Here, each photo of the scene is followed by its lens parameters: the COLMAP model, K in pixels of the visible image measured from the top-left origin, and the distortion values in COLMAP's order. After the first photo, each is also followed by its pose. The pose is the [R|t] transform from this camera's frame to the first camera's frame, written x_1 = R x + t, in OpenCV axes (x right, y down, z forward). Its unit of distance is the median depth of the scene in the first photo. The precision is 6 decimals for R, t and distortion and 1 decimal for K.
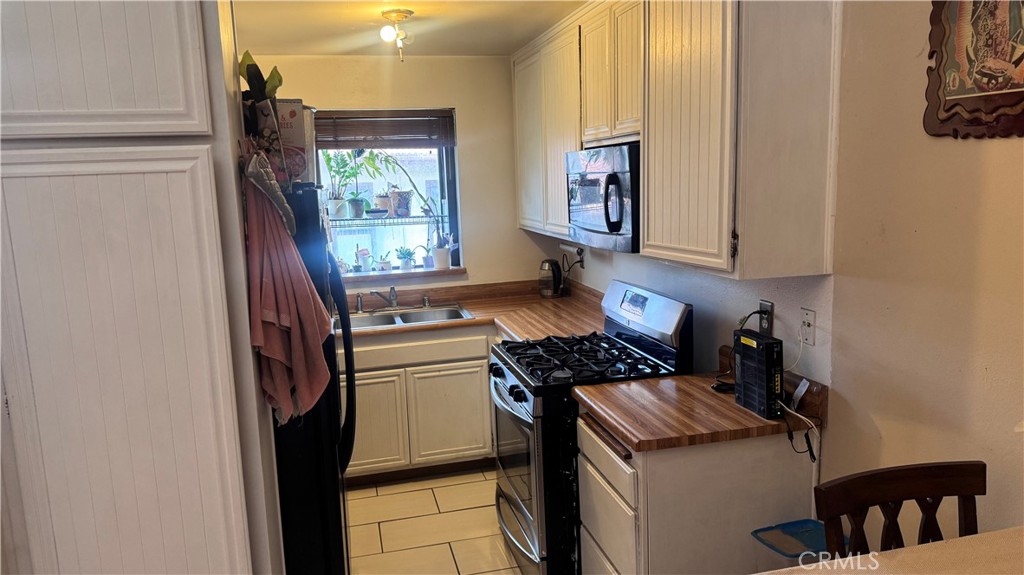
lens RADIAL K [[714.6, 0, 517.6], [0, 714.6, 286.6], [0, 0, 1]] dist [0.049734, -0.074528]
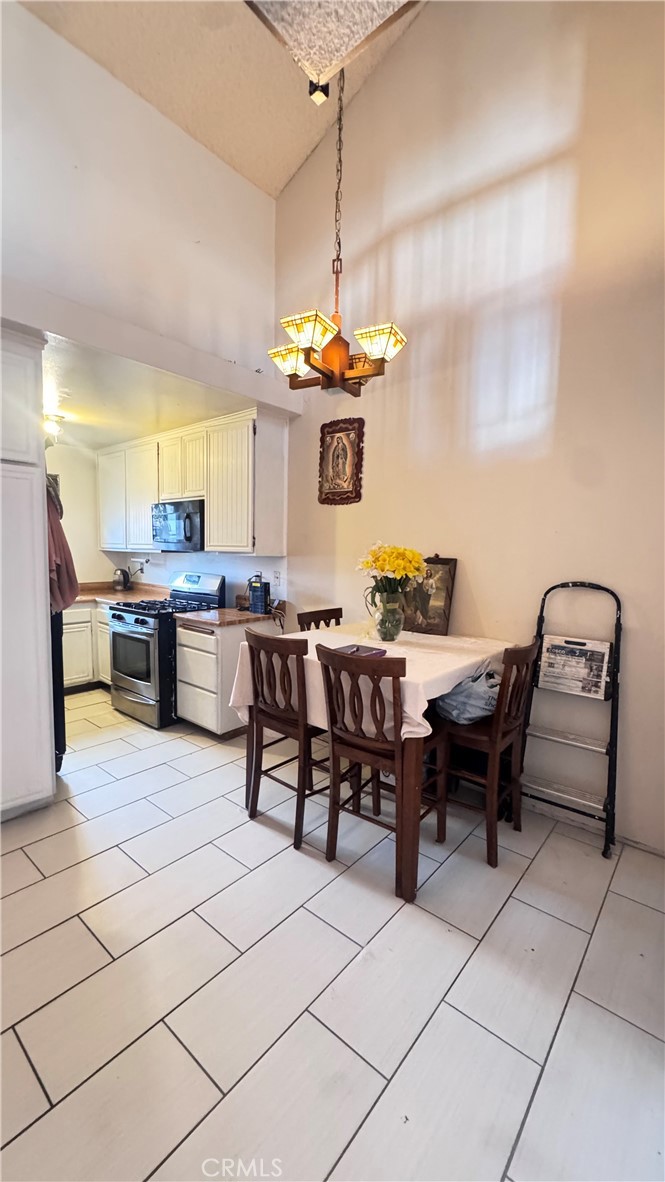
lens RADIAL K [[482.0, 0, 321.1], [0, 482.0, 585.7], [0, 0, 1]] dist [-0.002049, 0.000114]
pose [[0.830413, 0.001535, 0.557146, -0.415343], [0.040759, 0.997149, -0.063497, 0.199187], [-0.555655, 0.075437, 0.827984, -0.484542]]
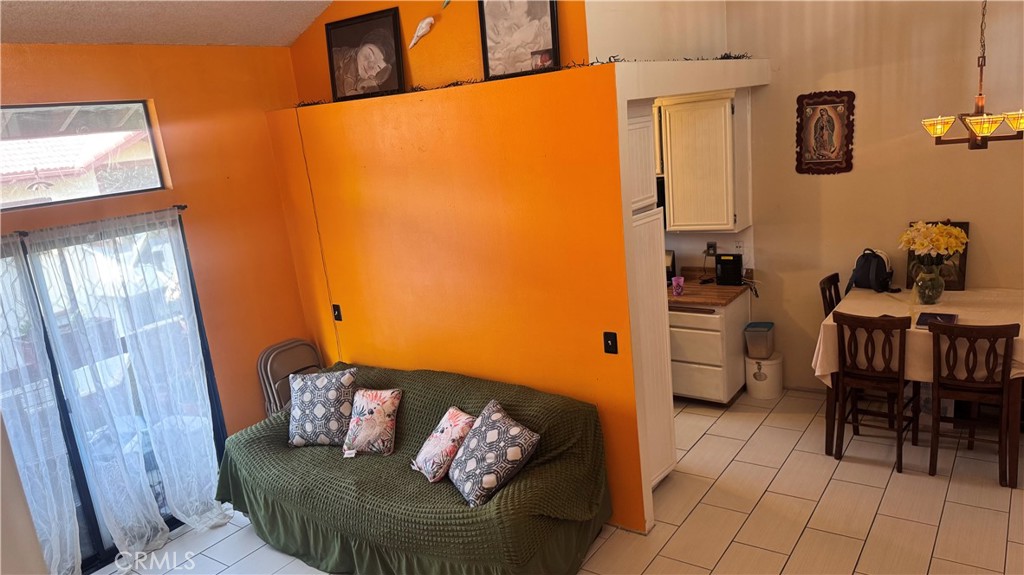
lens RADIAL K [[714.6, 0, 522.5], [0, 714.6, 297.2], [0, 0, 1]] dist [0.049734, -0.074528]
pose [[0.775070, -0.204020, 0.598032, -1.776109], [0.178058, 0.978606, 0.103085, -0.173860], [-0.606269, 0.026586, 0.794815, -0.540132]]
